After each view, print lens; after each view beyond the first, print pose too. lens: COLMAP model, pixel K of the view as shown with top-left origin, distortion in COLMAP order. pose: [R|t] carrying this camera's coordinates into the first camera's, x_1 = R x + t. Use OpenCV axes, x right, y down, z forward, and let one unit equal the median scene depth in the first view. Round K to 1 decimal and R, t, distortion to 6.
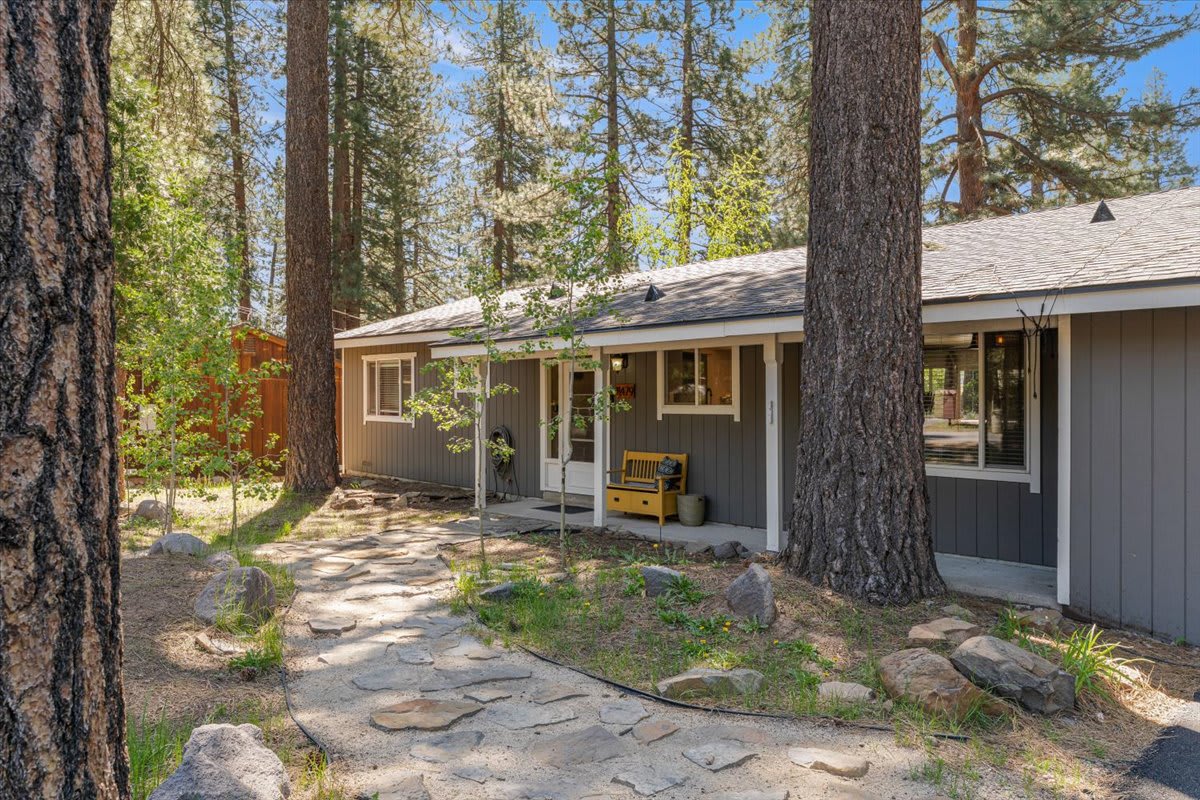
lens RADIAL K [[821.0, 0, 600.0], [0, 821.0, 400.0], [0, 0, 1]] dist [-0.006610, -0.001868]
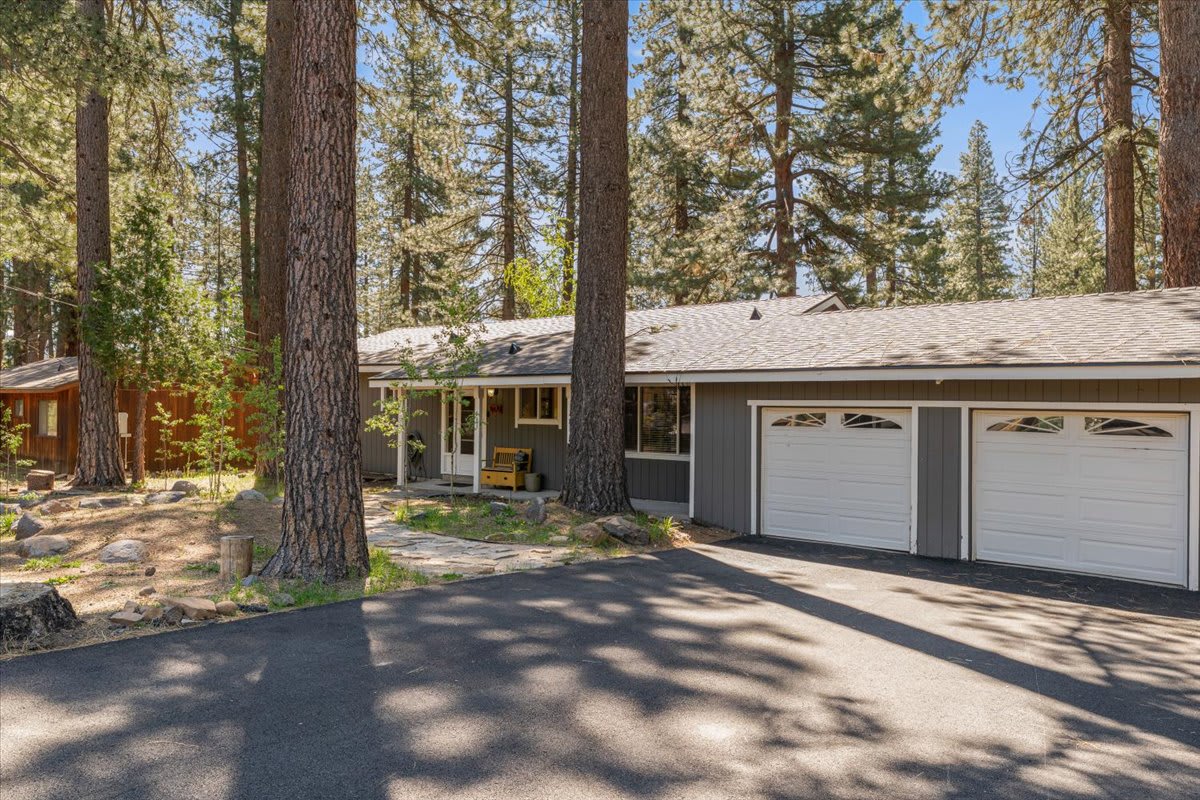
lens RADIAL K [[873.4, 0, 635.7], [0, 873.4, 343.9], [0, 0, 1]] dist [-0.003479, -0.003190]
pose [[0.989792, 0.009608, 0.142192, 0.054218], [-0.001251, 0.998272, -0.058744, -0.037040], [-0.142511, 0.057967, 0.988094, -0.686711]]
